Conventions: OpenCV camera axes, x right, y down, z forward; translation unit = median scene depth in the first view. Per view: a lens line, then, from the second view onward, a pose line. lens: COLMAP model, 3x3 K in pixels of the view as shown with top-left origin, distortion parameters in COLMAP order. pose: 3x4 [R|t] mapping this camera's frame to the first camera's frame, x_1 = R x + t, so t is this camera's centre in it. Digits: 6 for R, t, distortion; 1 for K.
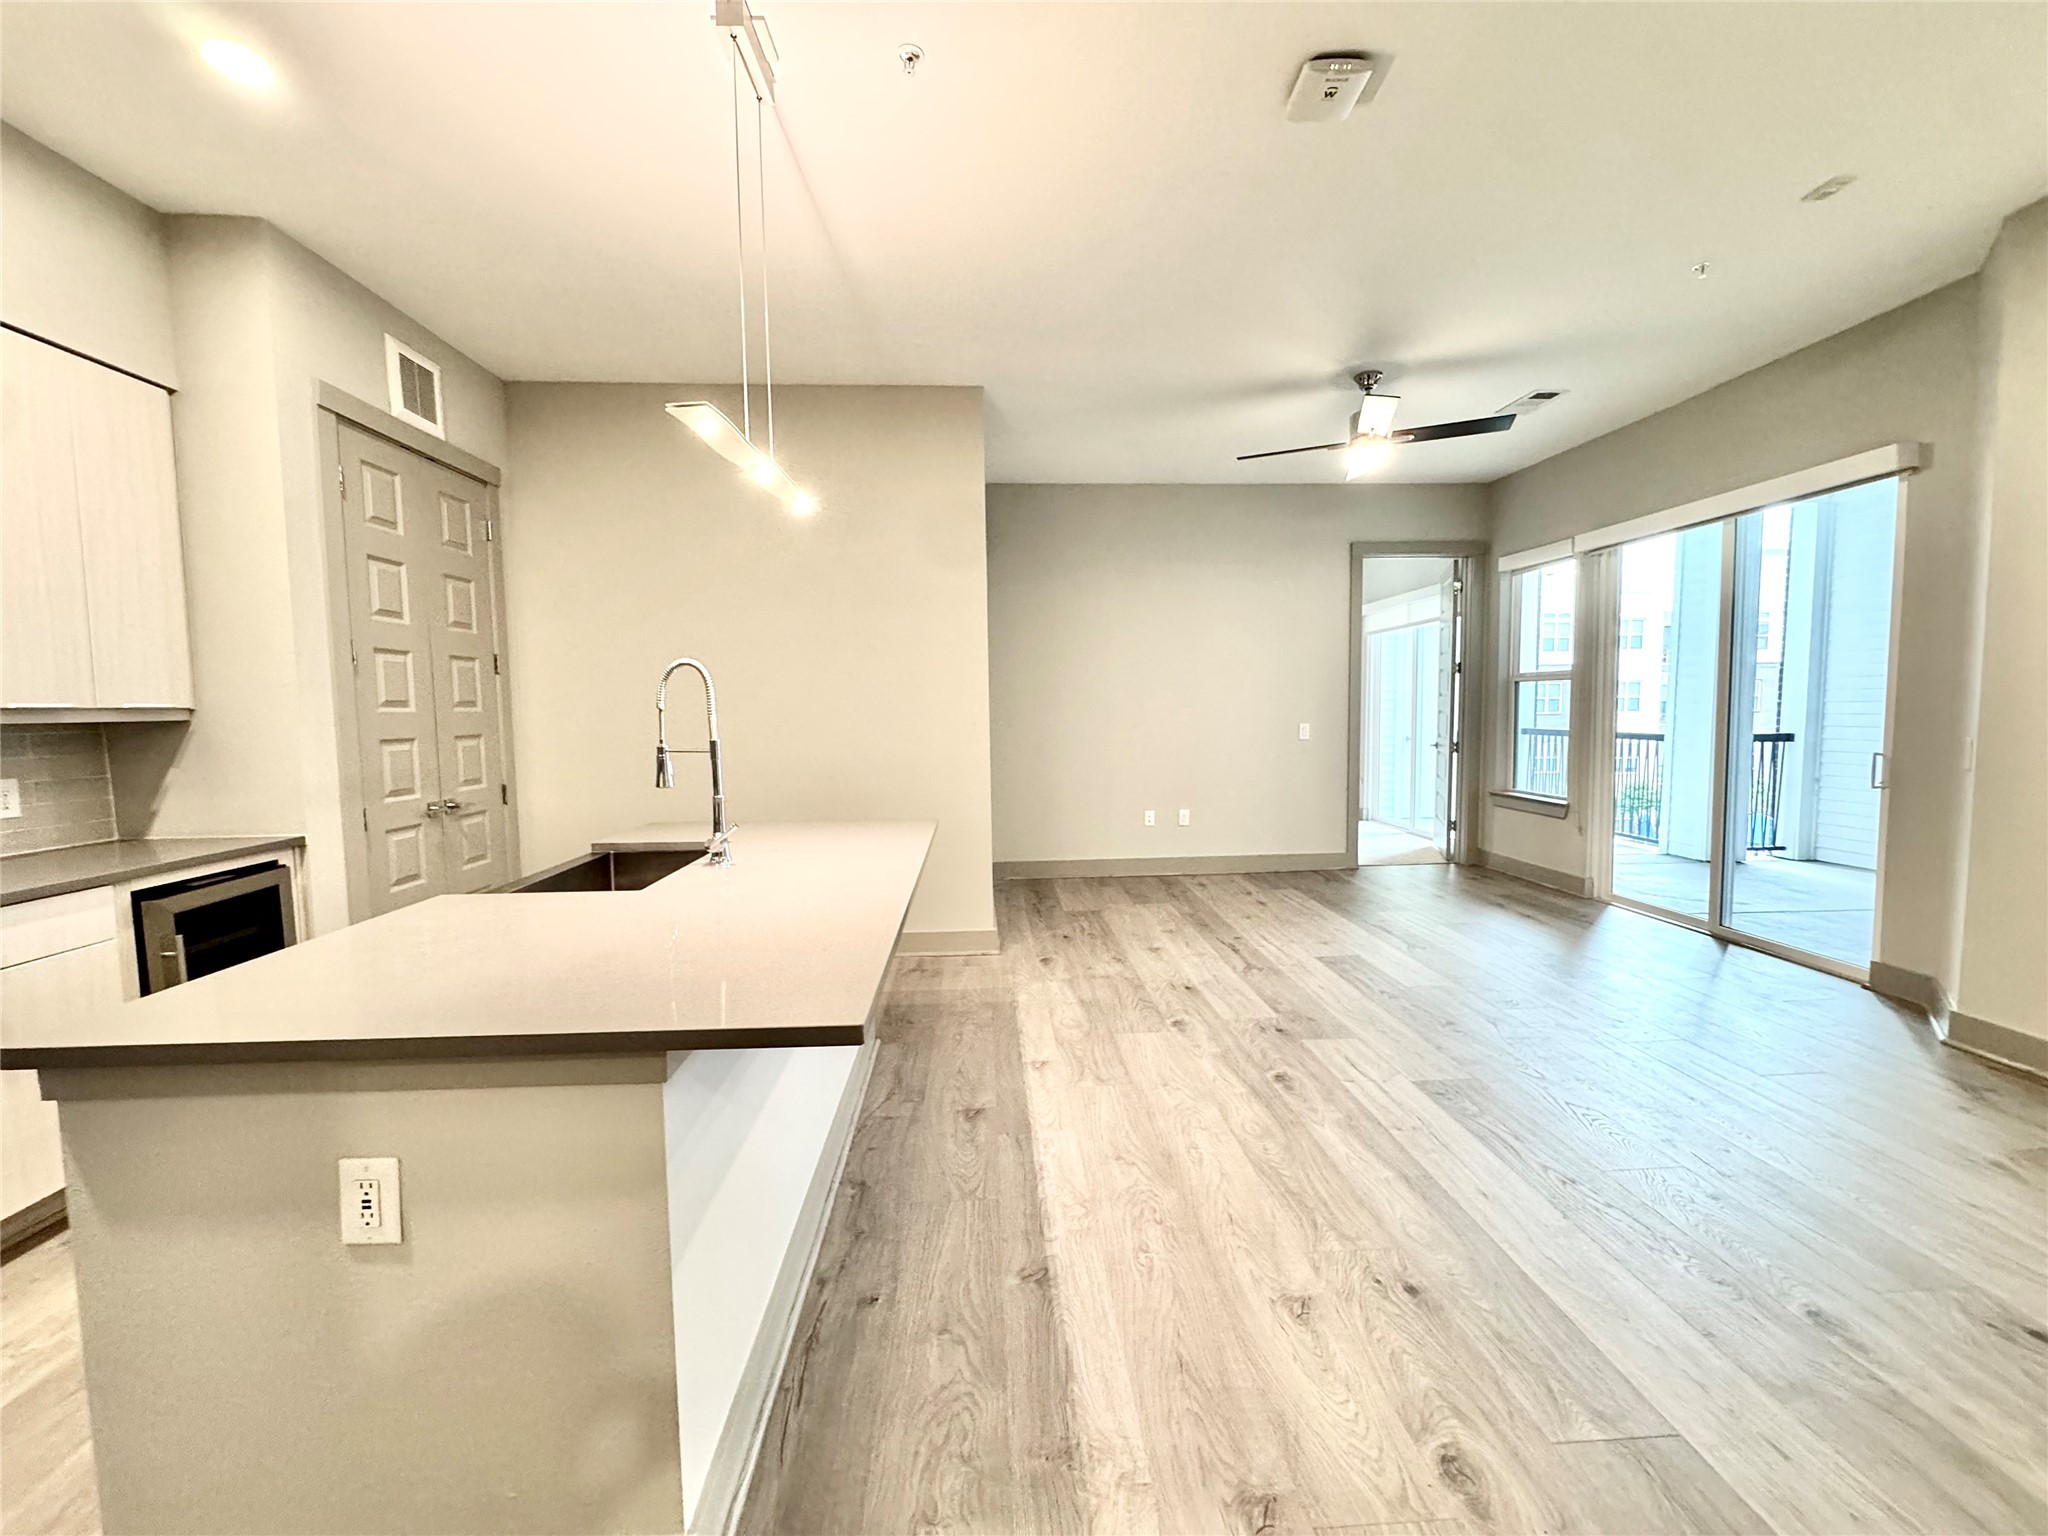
lens RADIAL K [[816.5, 0, 1023.8], [0, 816.5, 766.5], [0, 0, 1]] dist [-0.002999, 0.000484]
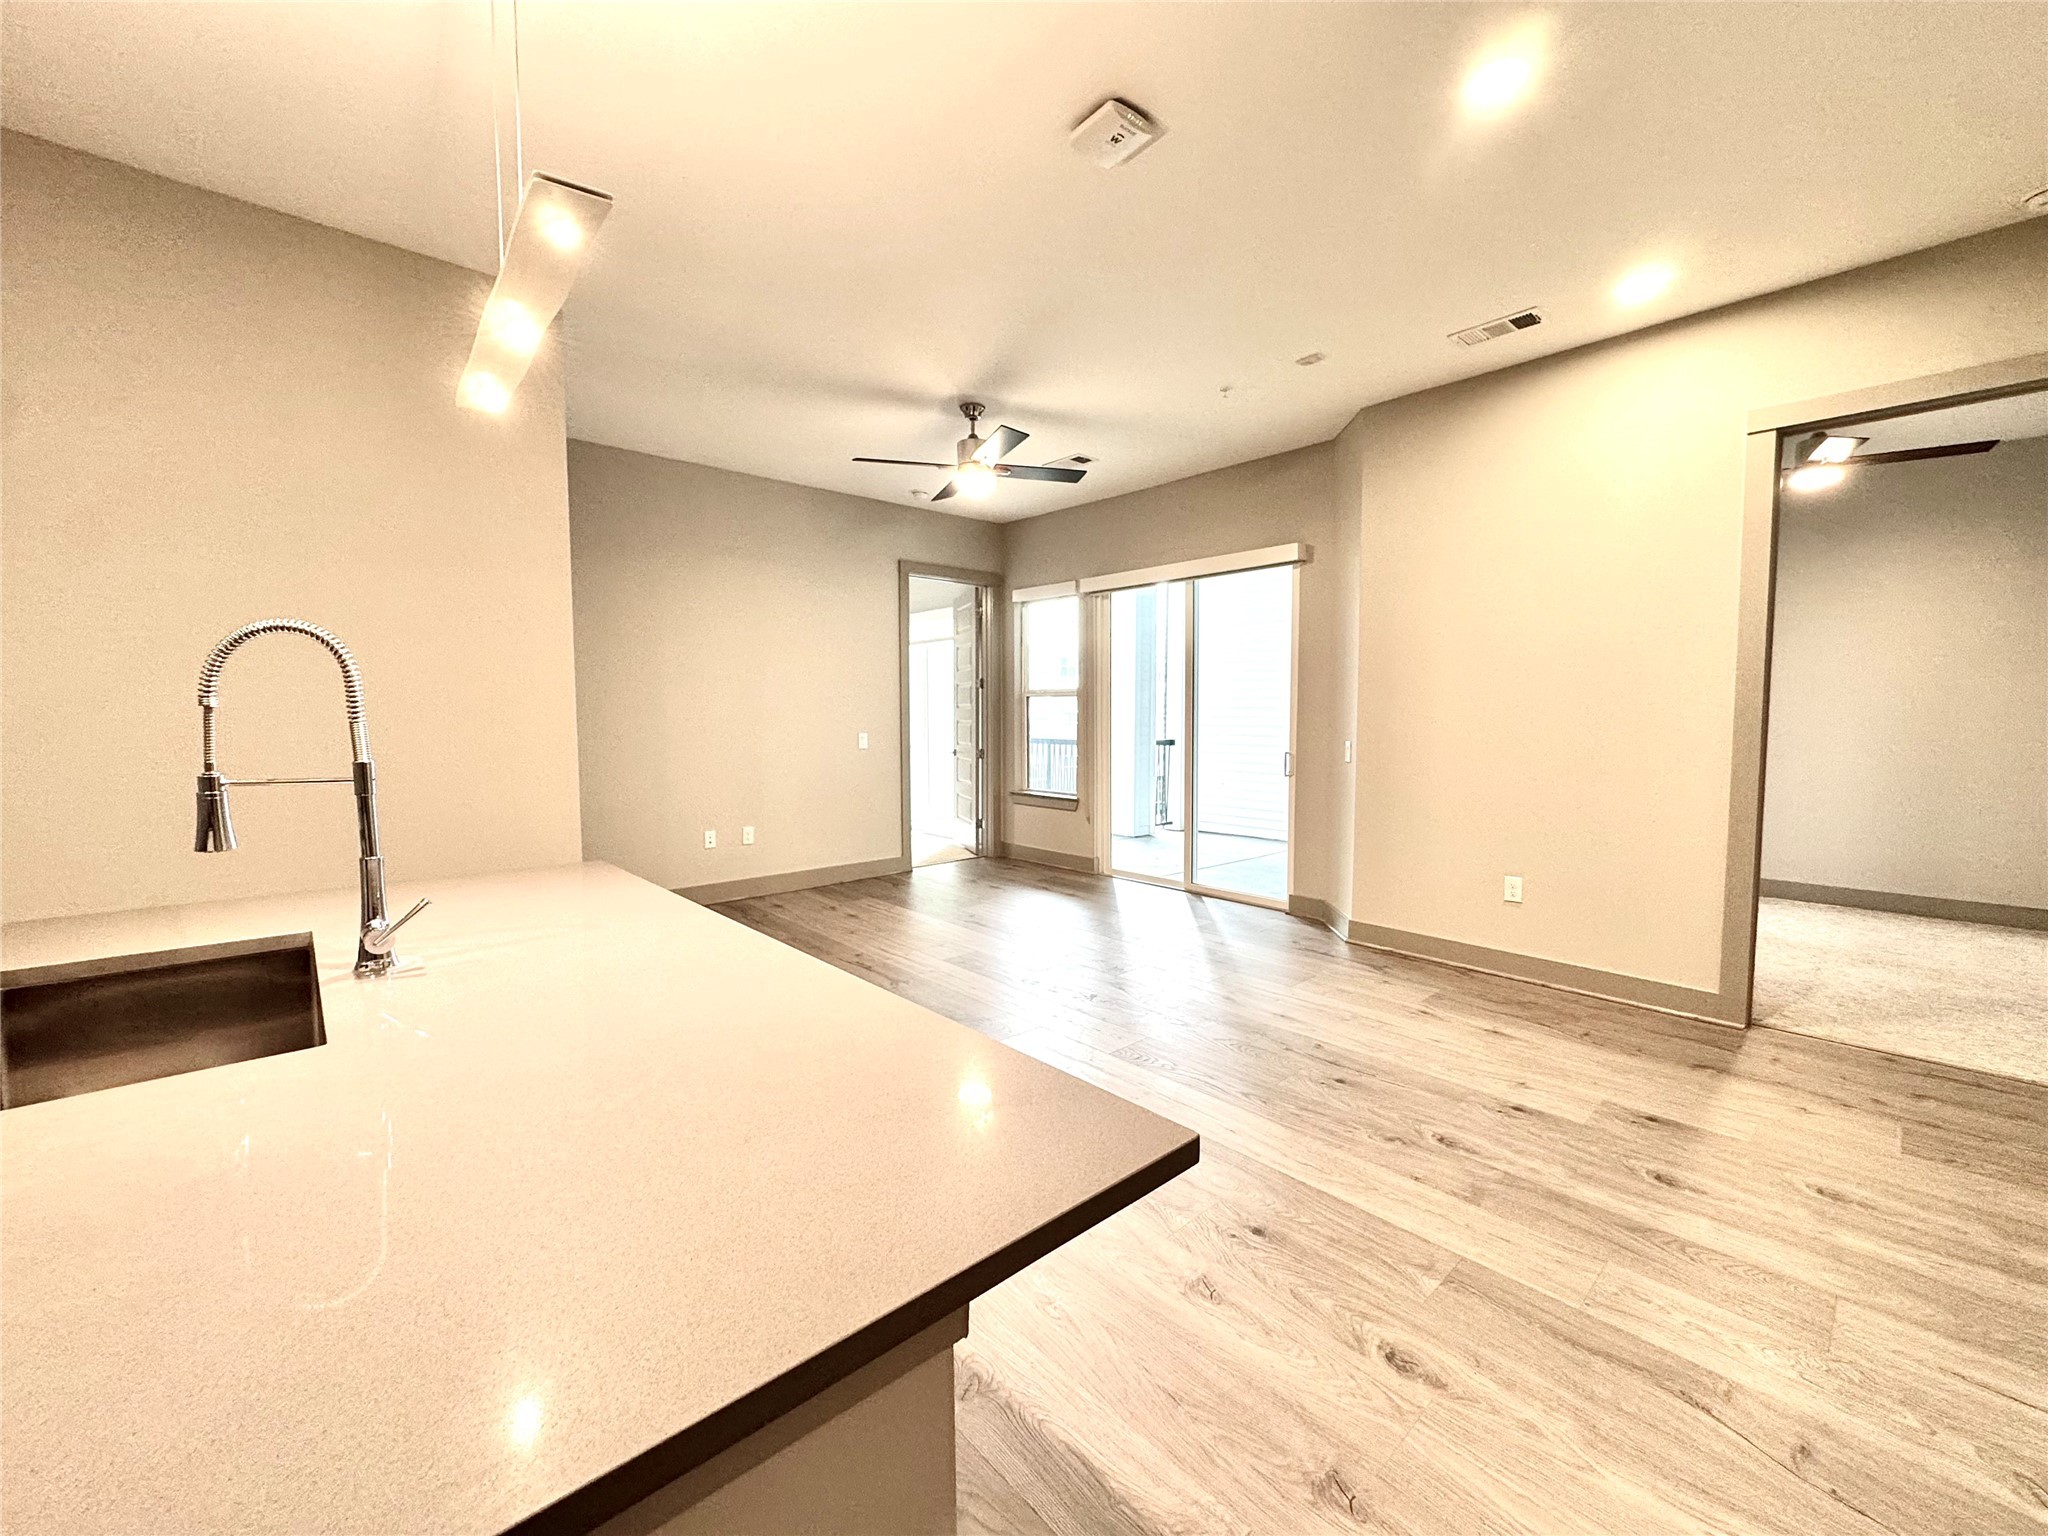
lens RADIAL K [[816.5, 0, 1023.8], [0, 816.5, 766.5], [0, 0, 1]] dist [-0.002999, 0.000484]
pose [[0.777632, -0.027457, 0.628120, -0.218908], [0.034841, 0.999393, 0.000552, -0.007464], [-0.627753, 0.021455, 0.778117, 0.143116]]
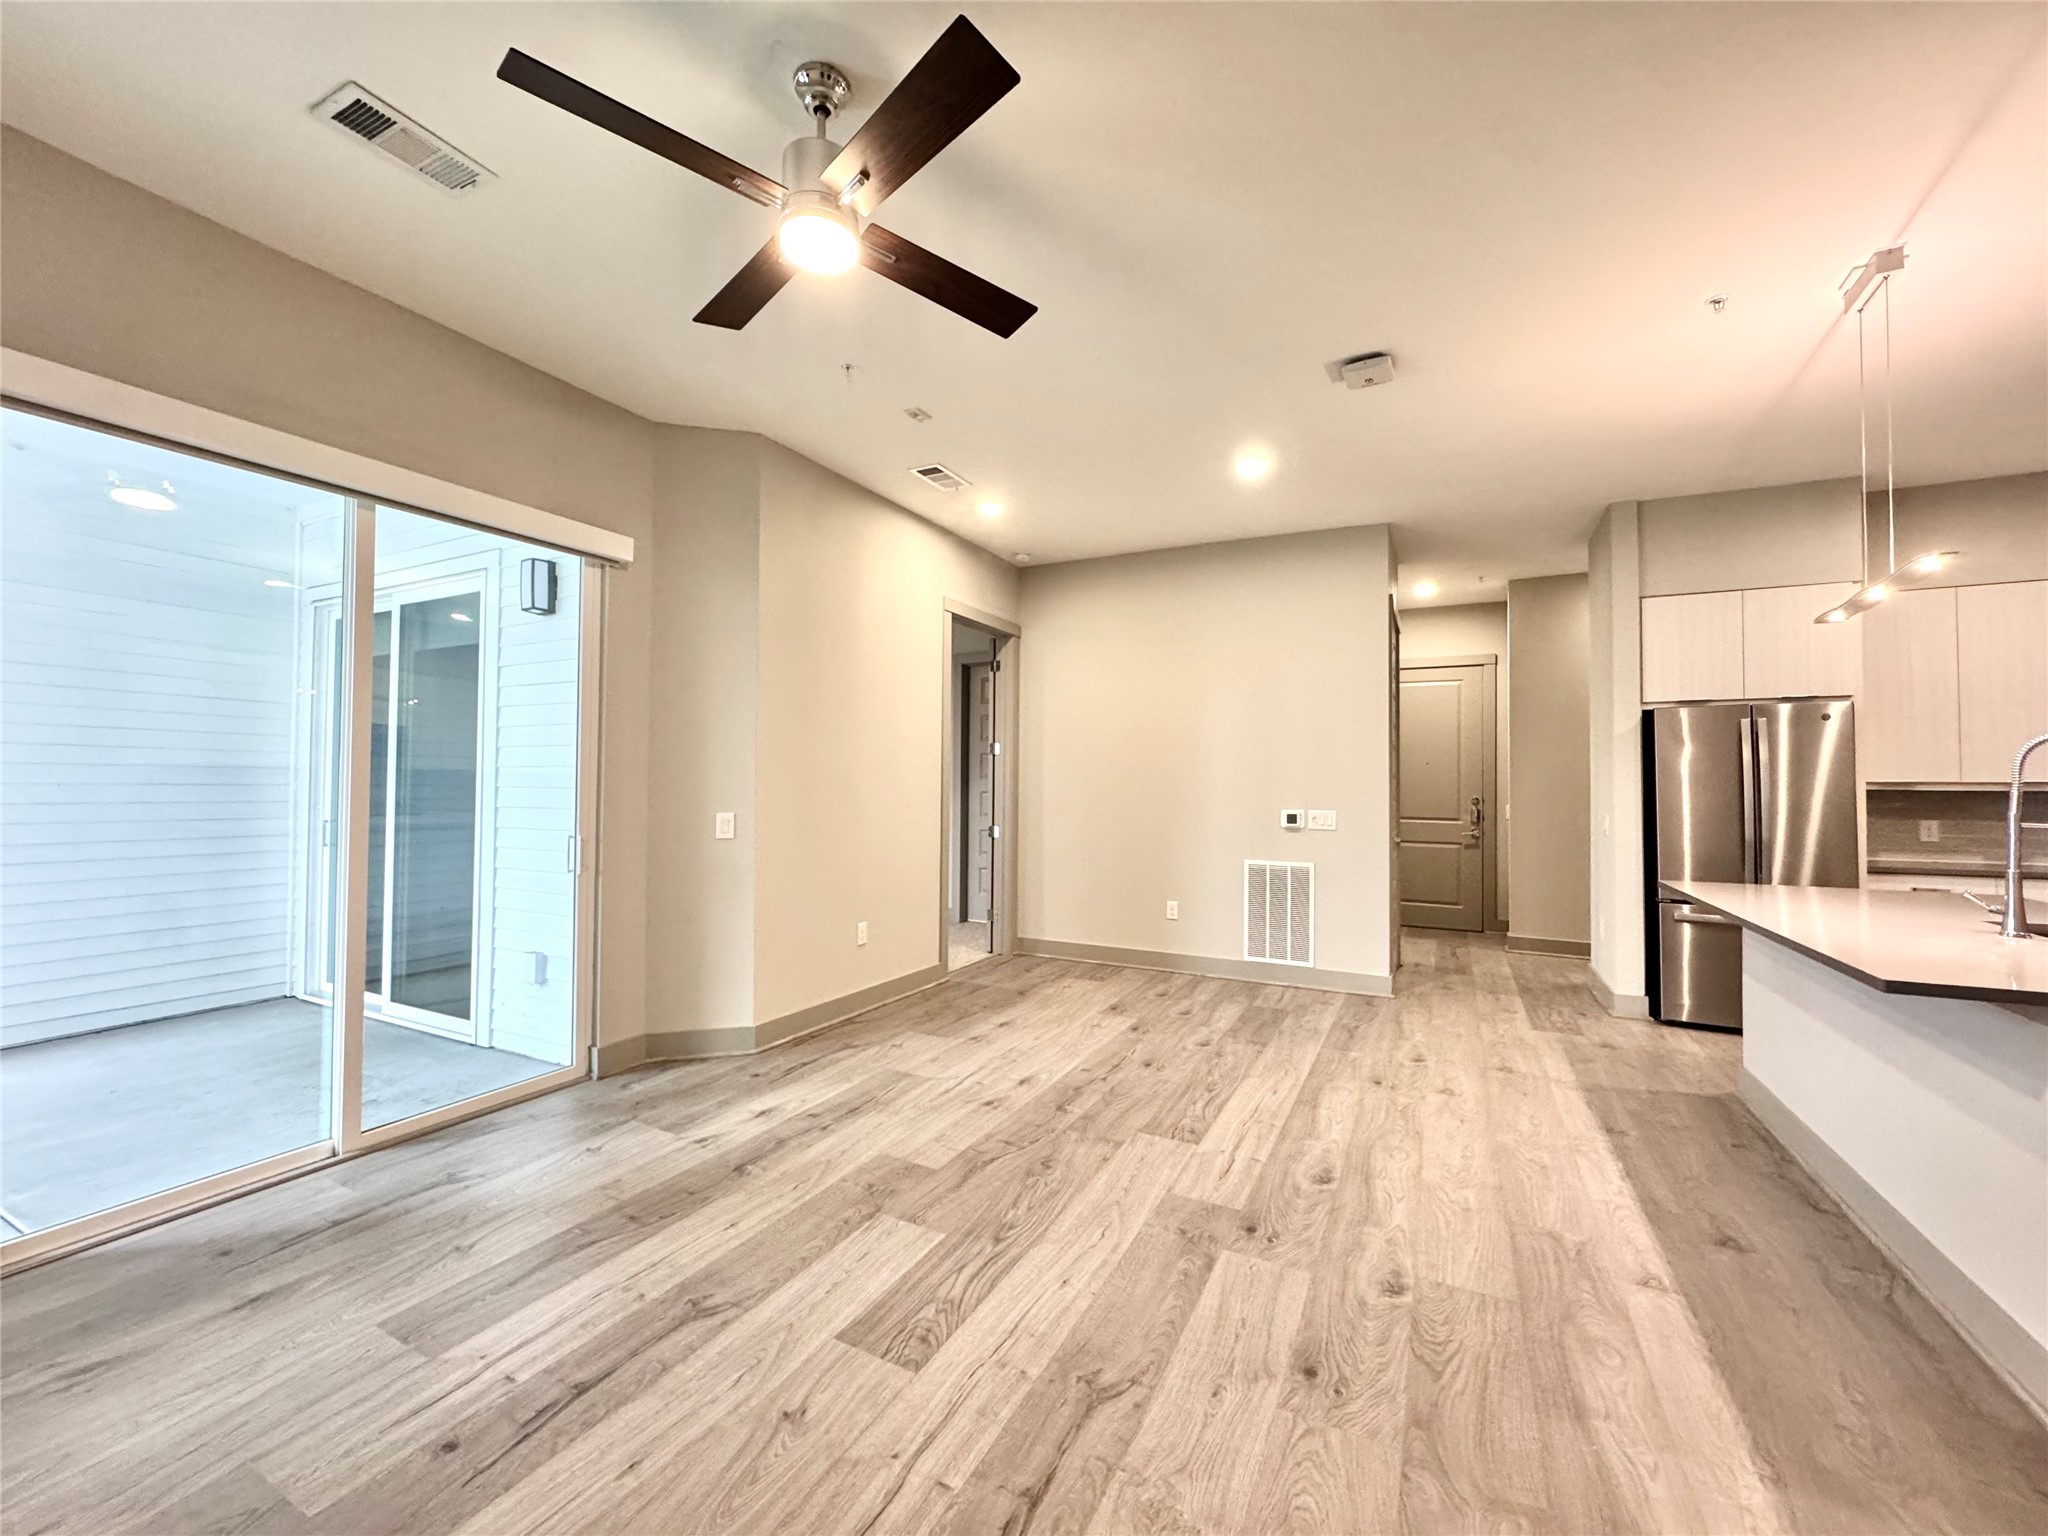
lens RADIAL K [[816.5, 0, 1023.8], [0, 816.5, 766.5], [0, 0, 1]] dist [-0.002999, 0.000484]
pose [[-0.862896, 0.018638, 0.505038, 0.095319], [0.041258, 0.998582, 0.033642, -0.100645], [-0.503695, 0.049866, -0.862441, 1.427795]]
